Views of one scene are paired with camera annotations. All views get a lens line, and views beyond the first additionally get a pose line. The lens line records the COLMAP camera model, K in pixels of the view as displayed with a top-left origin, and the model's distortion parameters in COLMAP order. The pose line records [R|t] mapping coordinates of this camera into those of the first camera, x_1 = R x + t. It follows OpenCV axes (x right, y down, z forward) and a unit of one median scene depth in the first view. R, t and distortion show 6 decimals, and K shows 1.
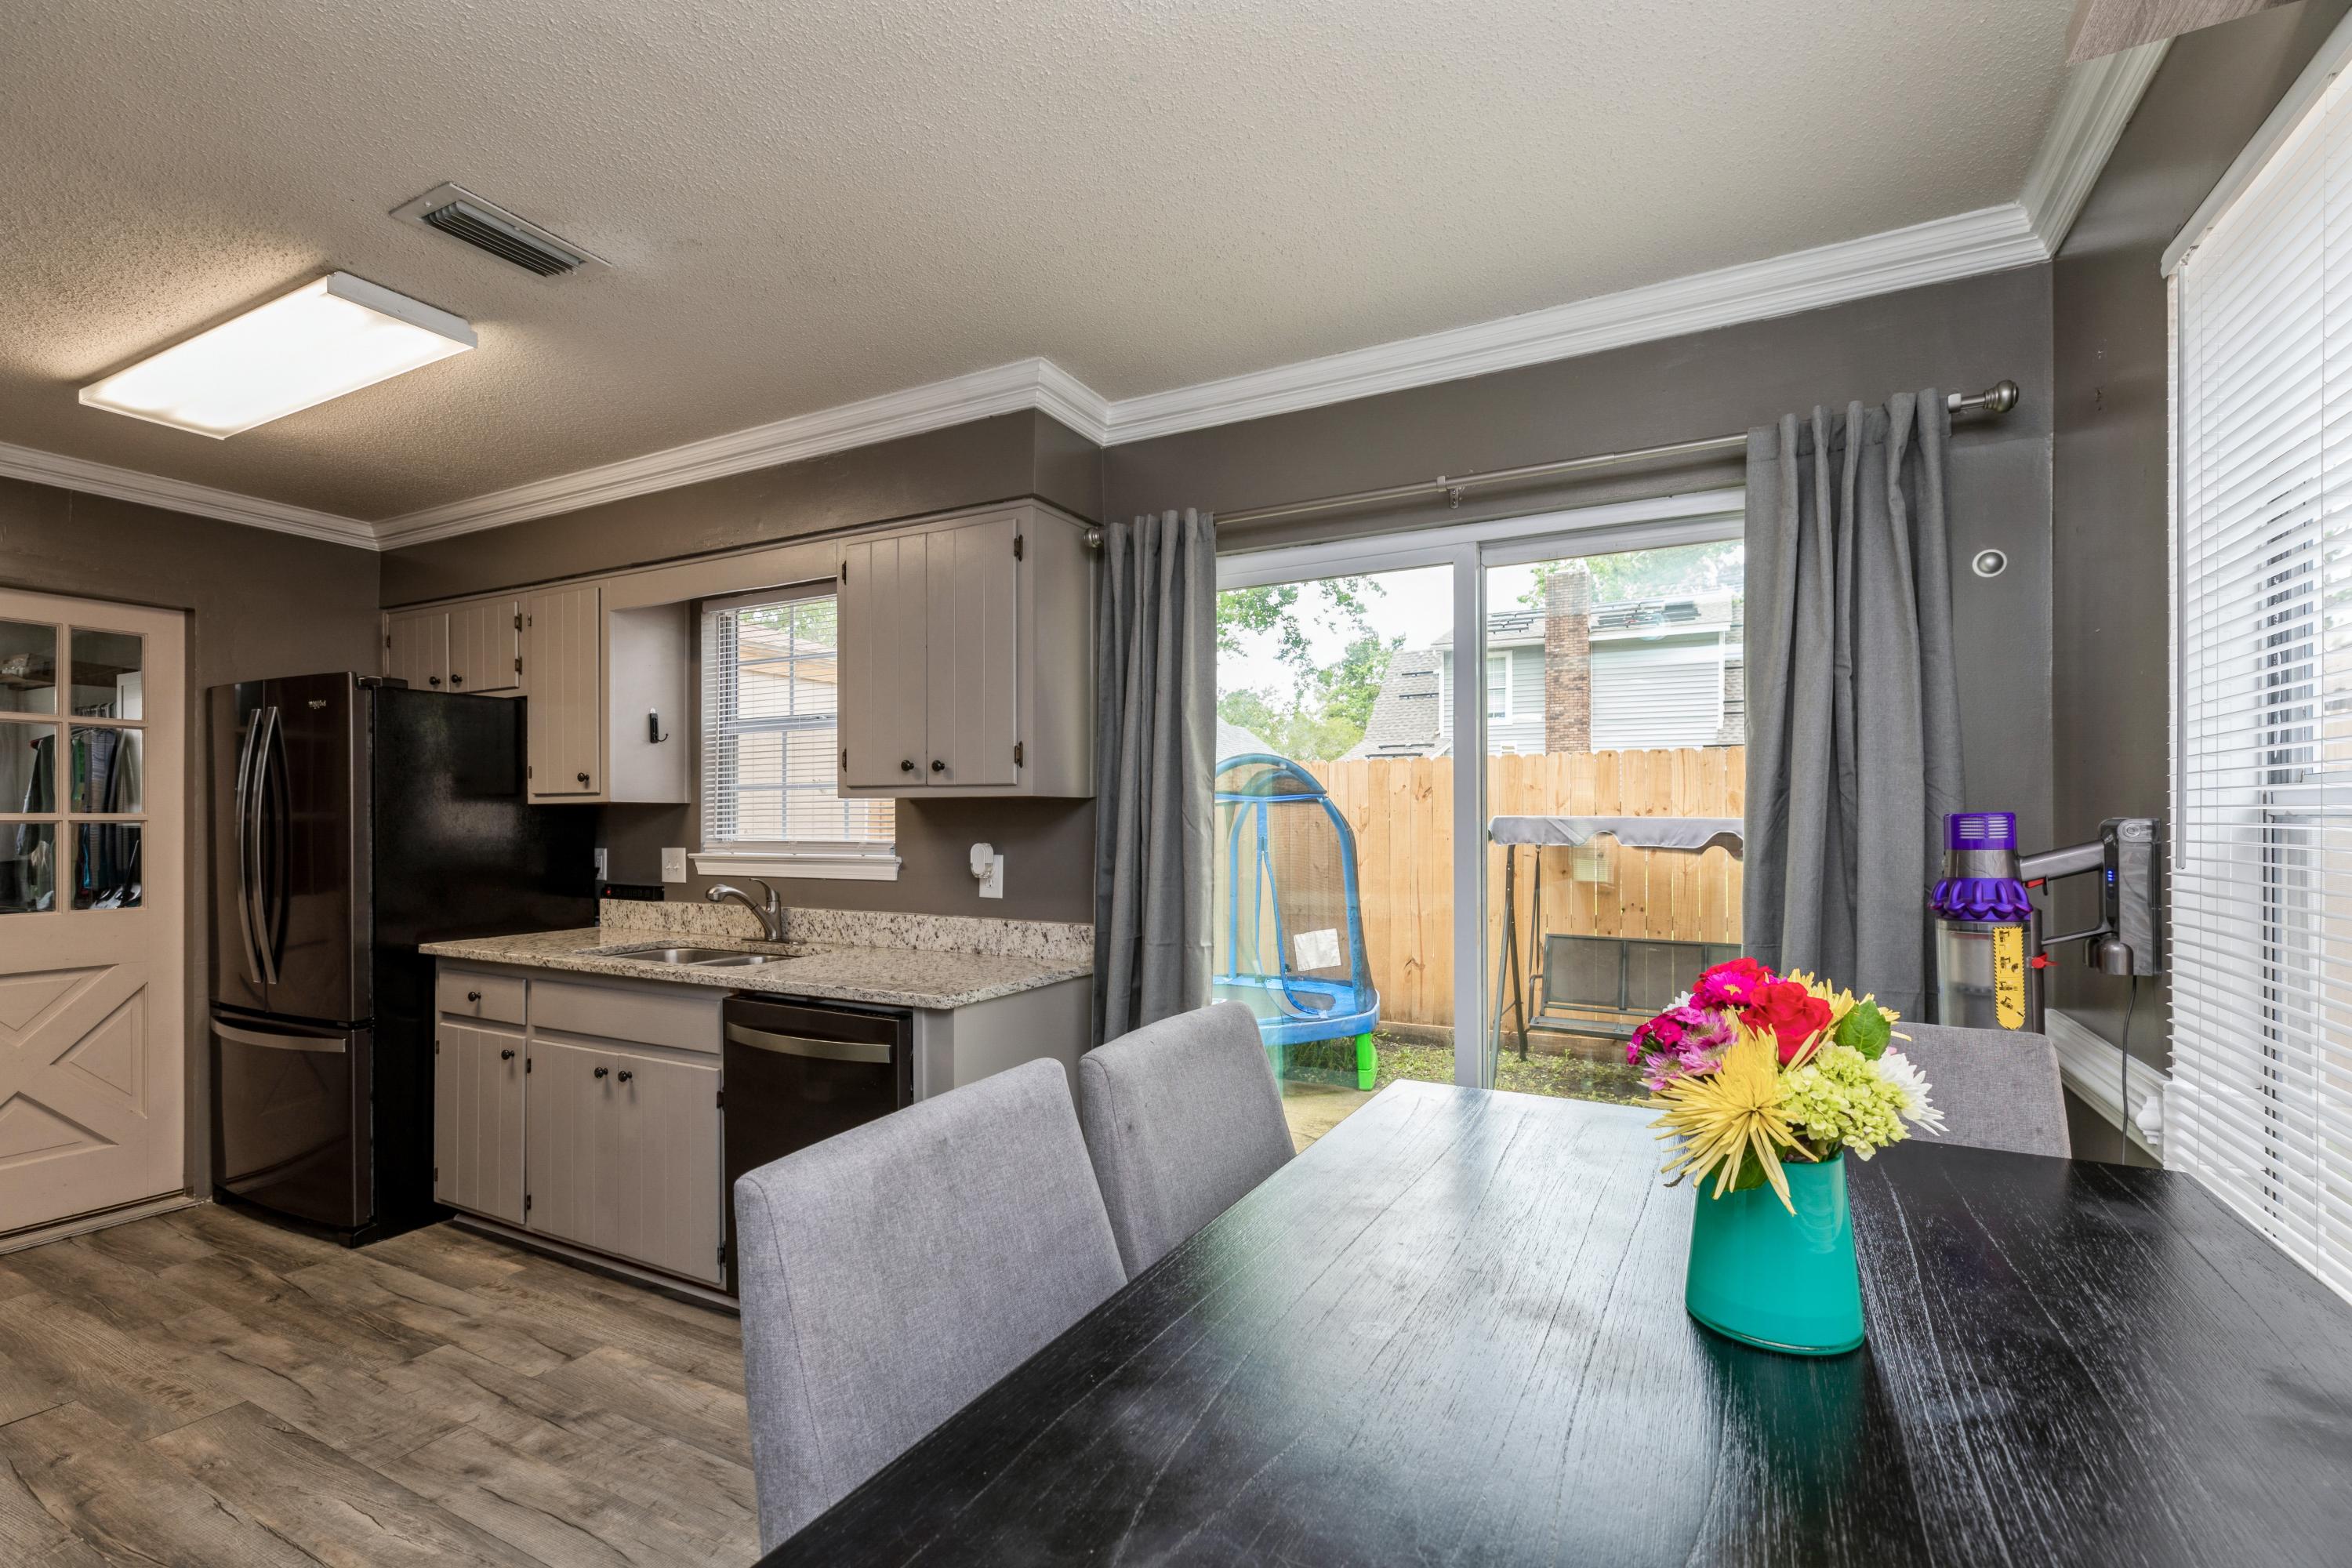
lens RADIAL K [[1061.5, 0, 1176.8], [0, 1061.5, 805.0], [0, 0, 1]] dist [0.007599, -0.002026]
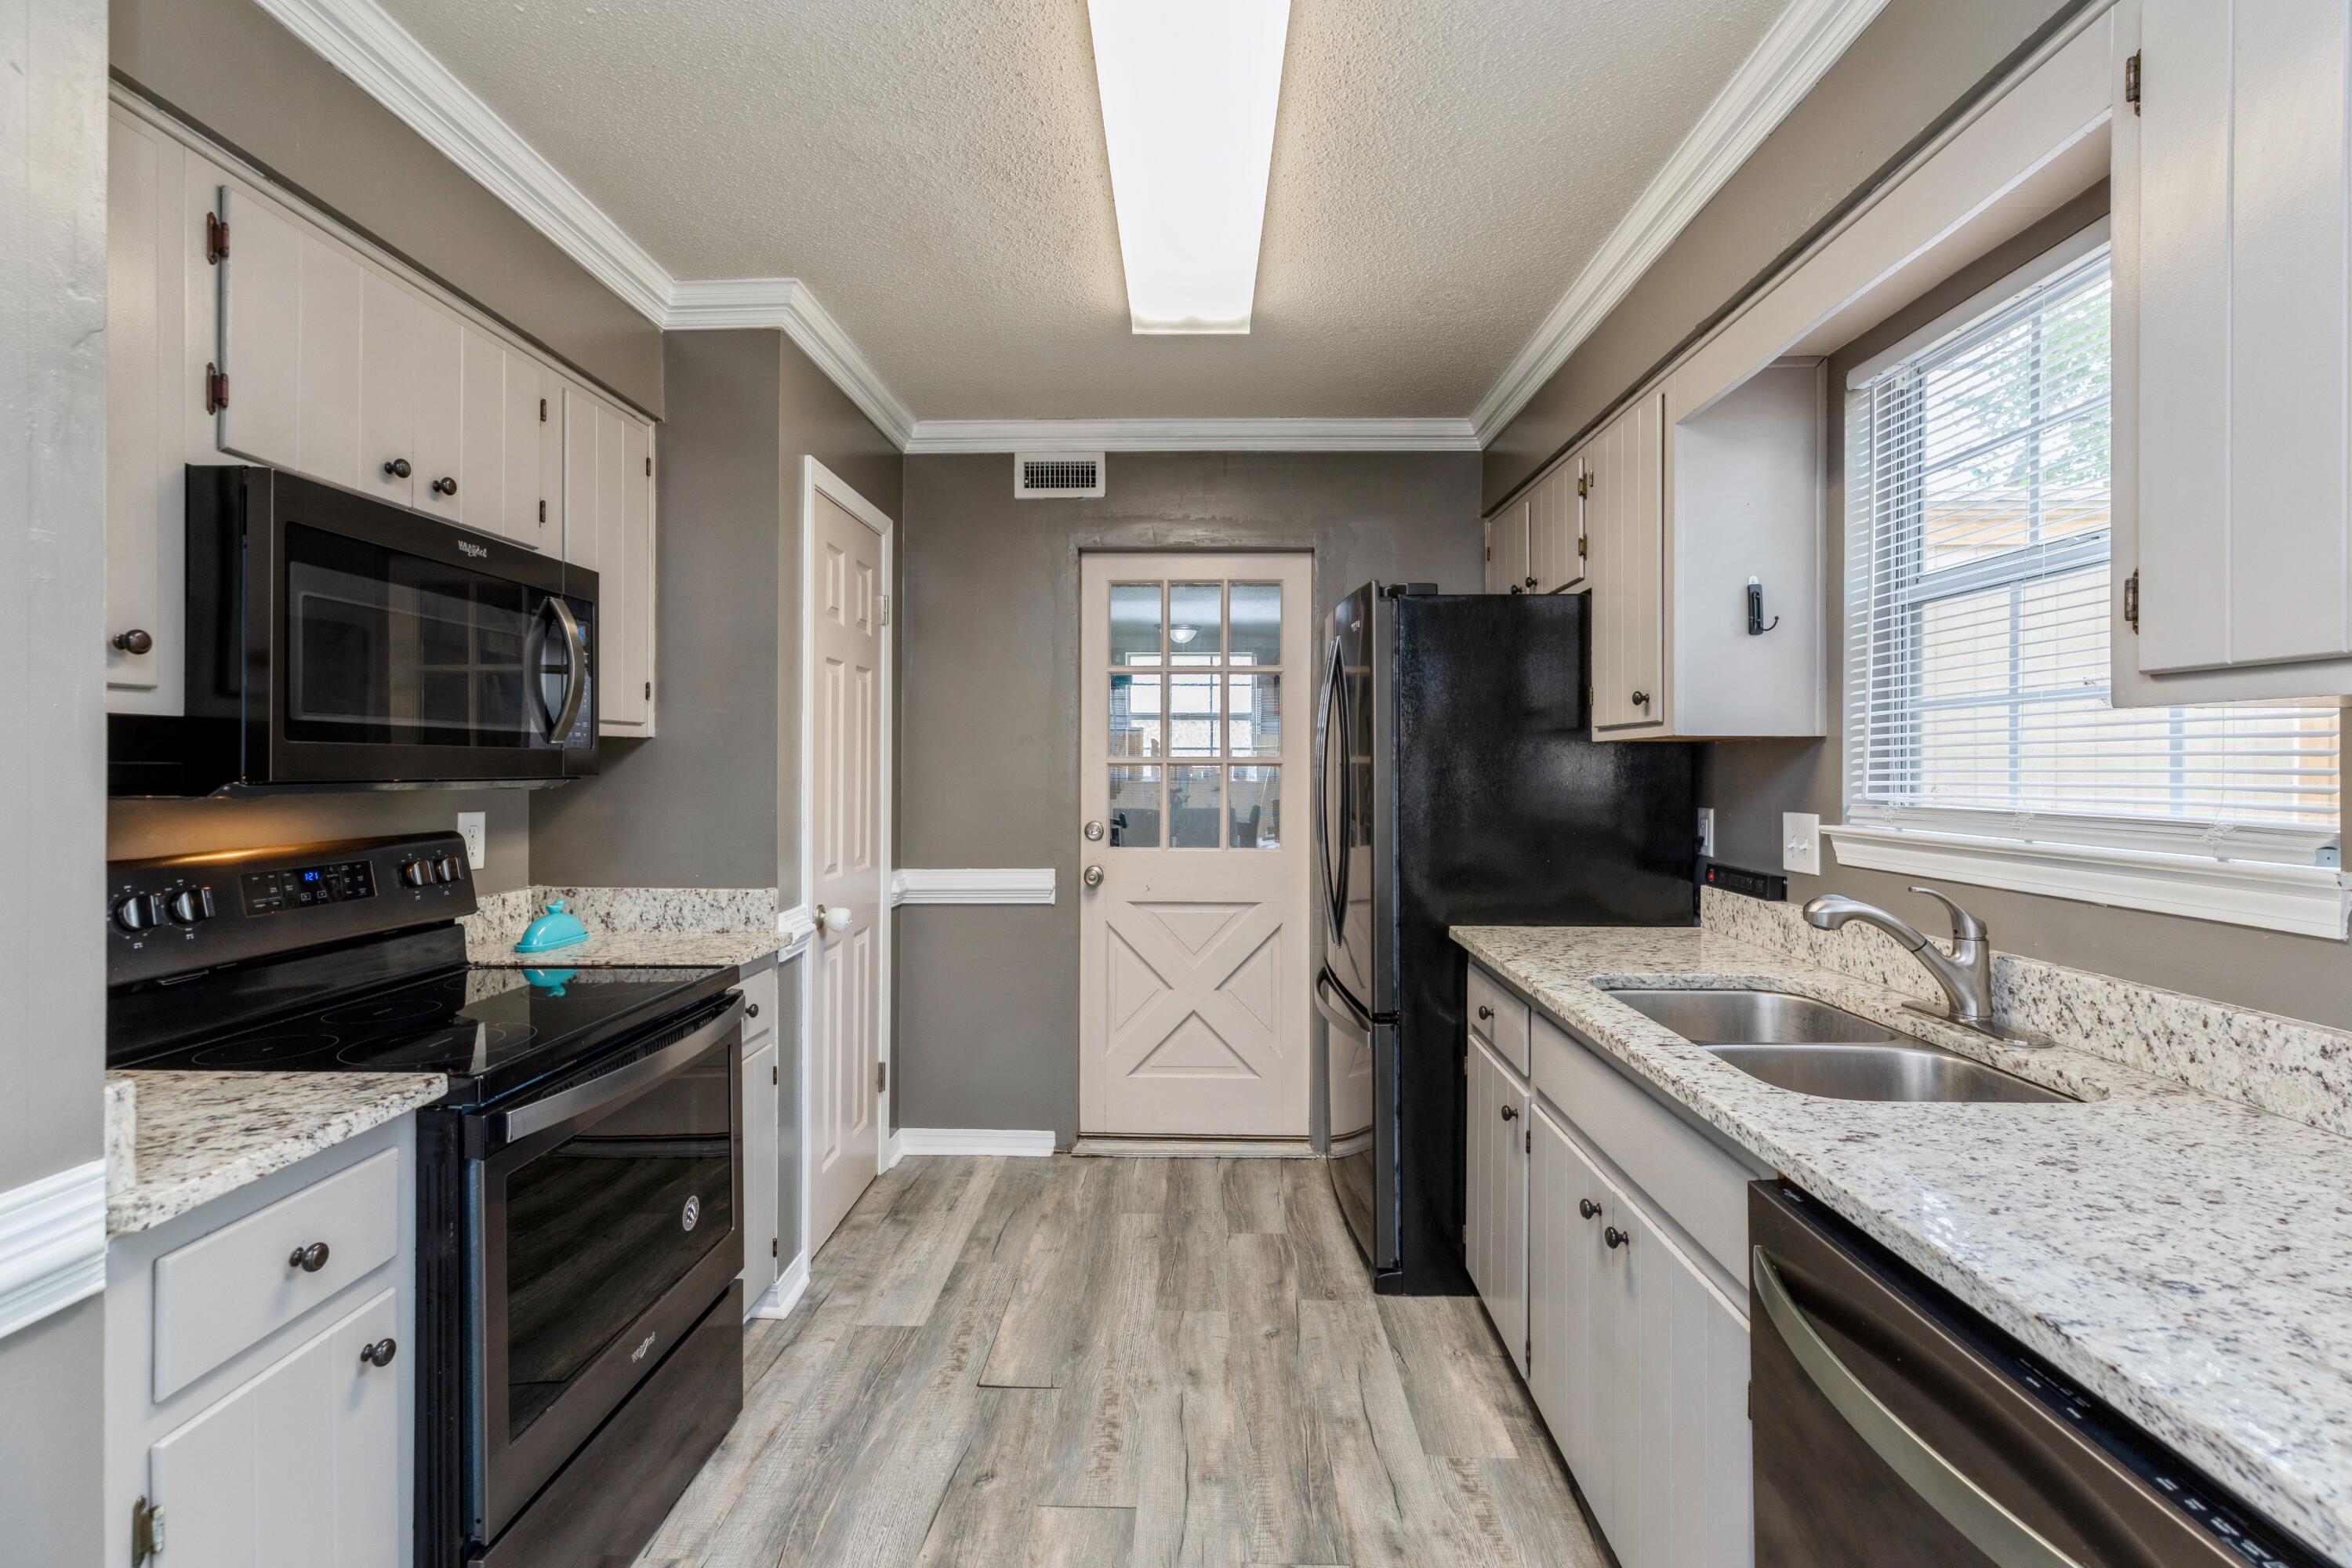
lens RADIAL K [[1061.5, 0, 1172.5], [0, 1061.5, 765.1], [0, 0, 1]] dist [0.007599, -0.002026]
pose [[0.450233, 0.005206, -0.892896, -0.118655], [0.005443, 0.999948, 0.008575, 0.007437], [0.892894, -0.008721, 0.450182, 0.477092]]
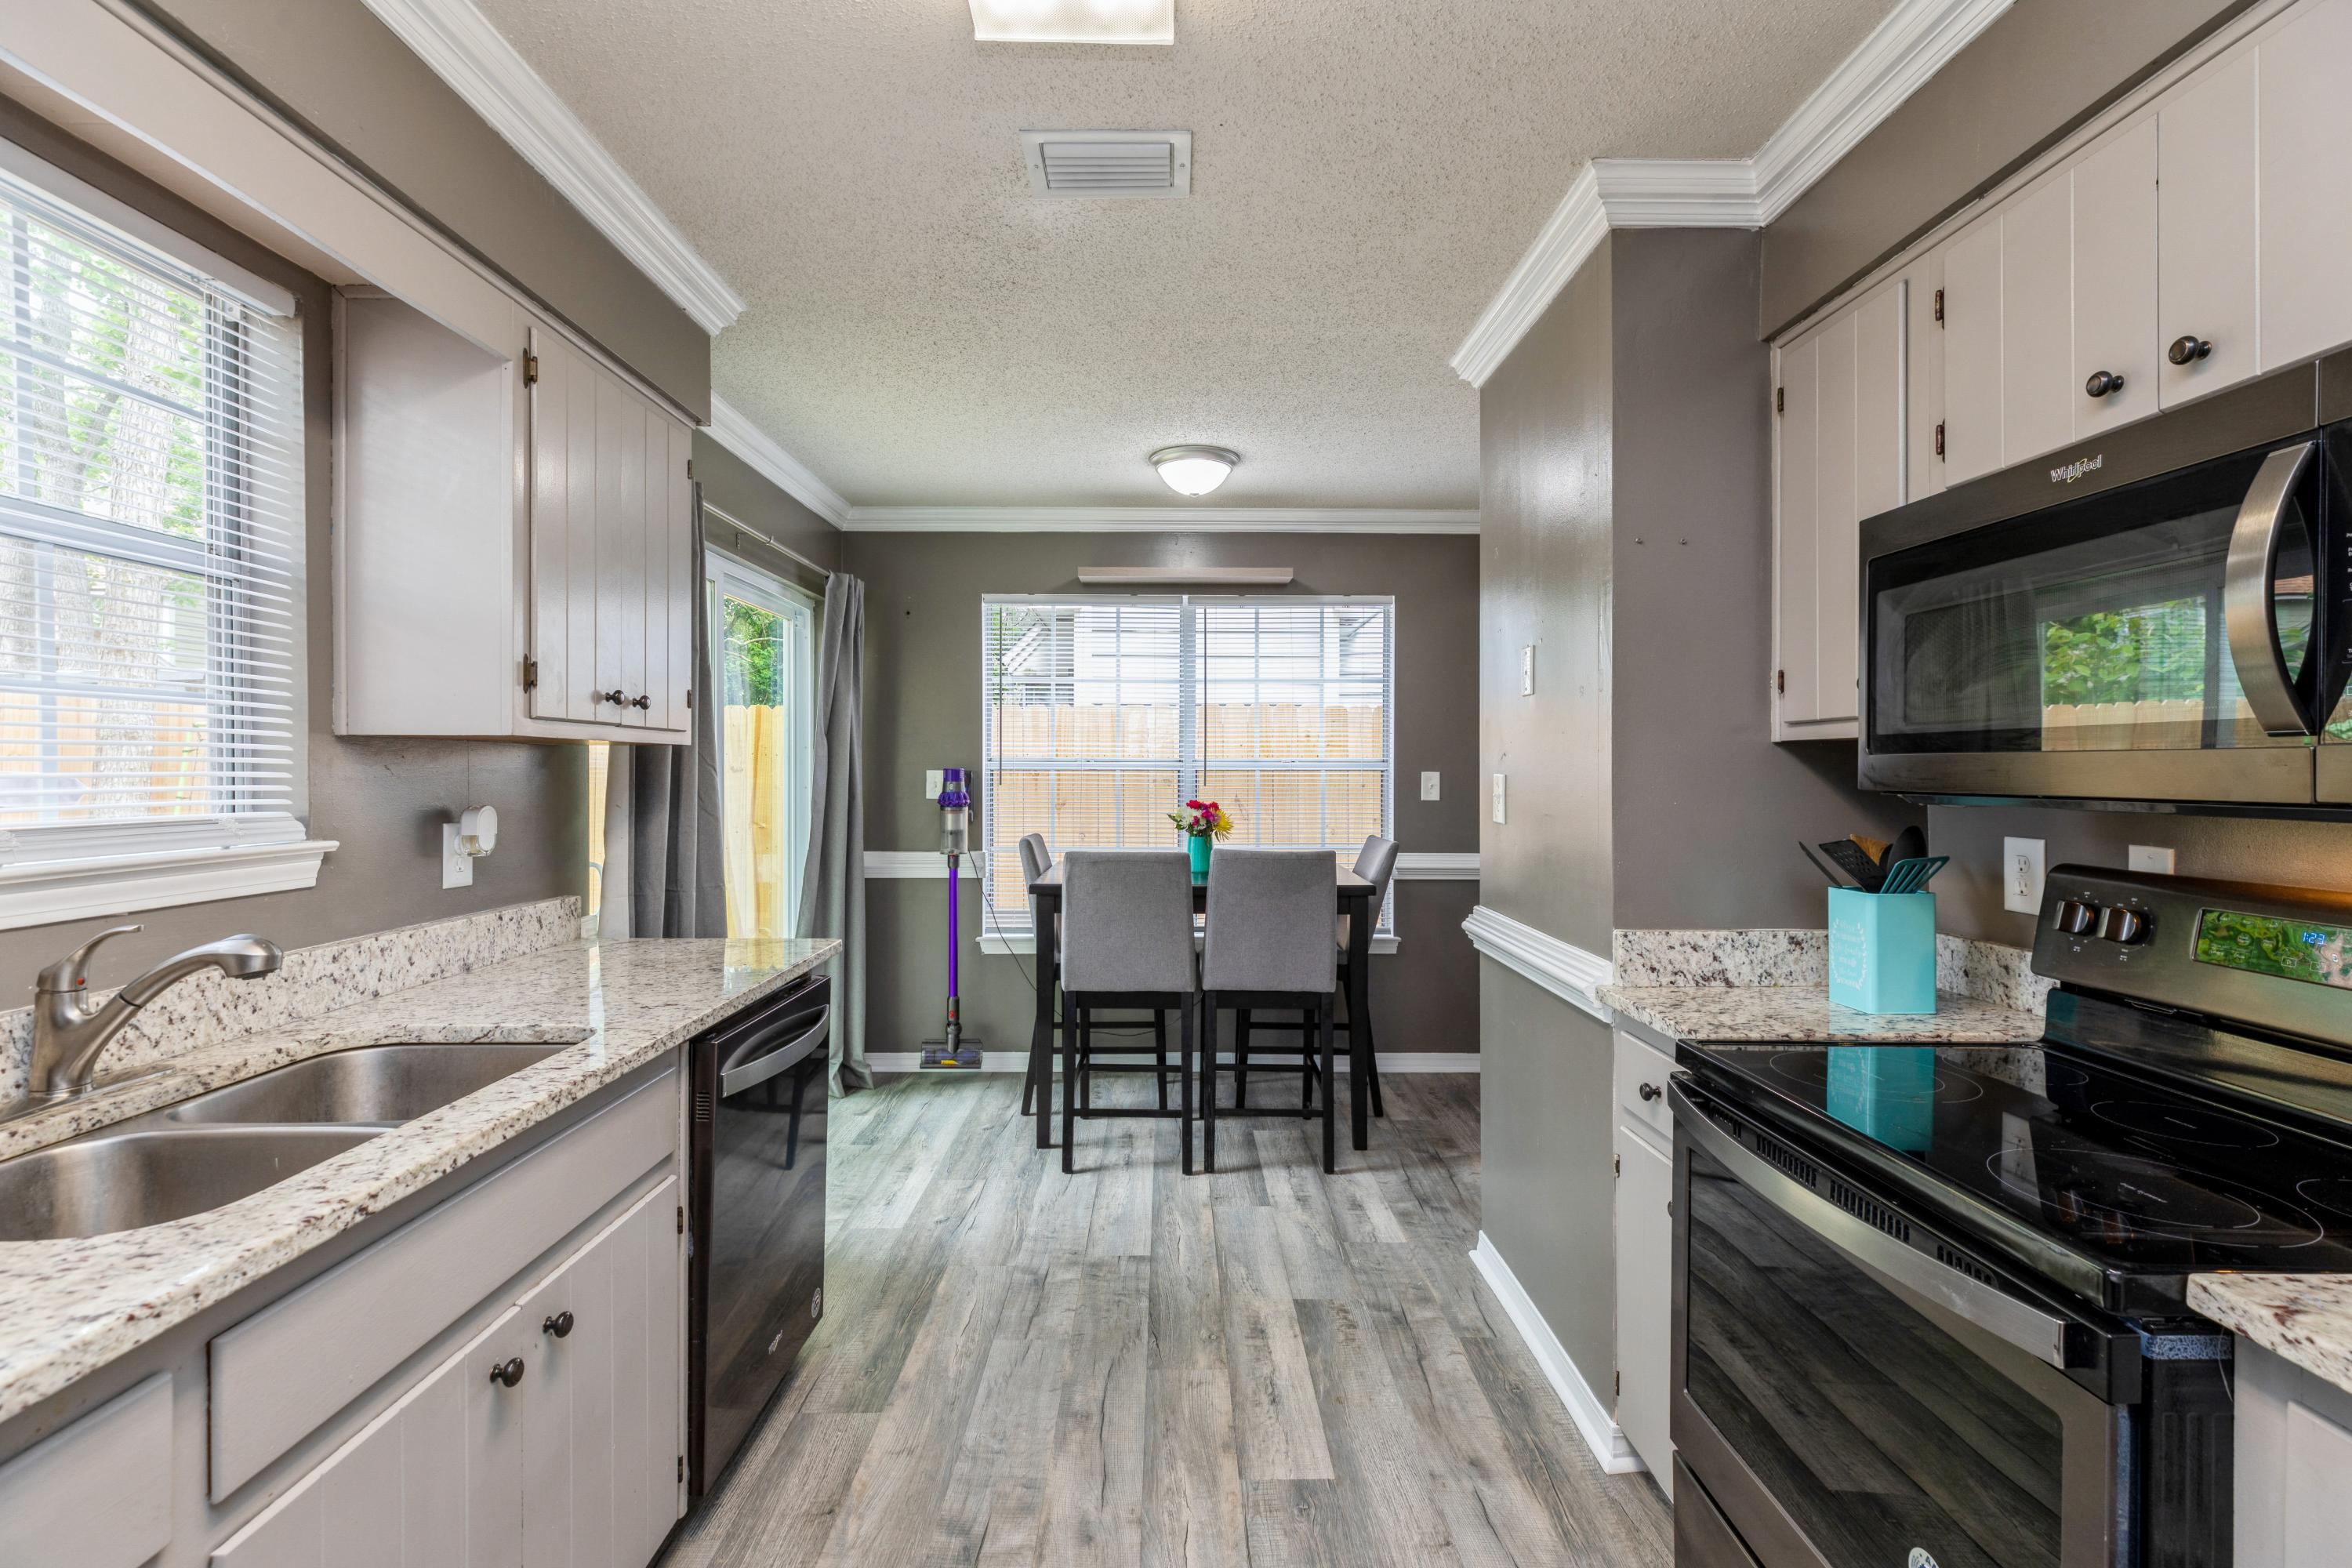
lens RADIAL K [[1061.5, 0, 1176.7], [0, 1061.5, 773.3], [0, 0, 1]] dist [0.007599, -0.002026]
pose [[-0.477463, 0.001500, 0.878651, -0.907295], [-0.001526, 0.999996, -0.002537, 0.015224], [-0.878651, -0.002552, -0.477459, 0.848456]]
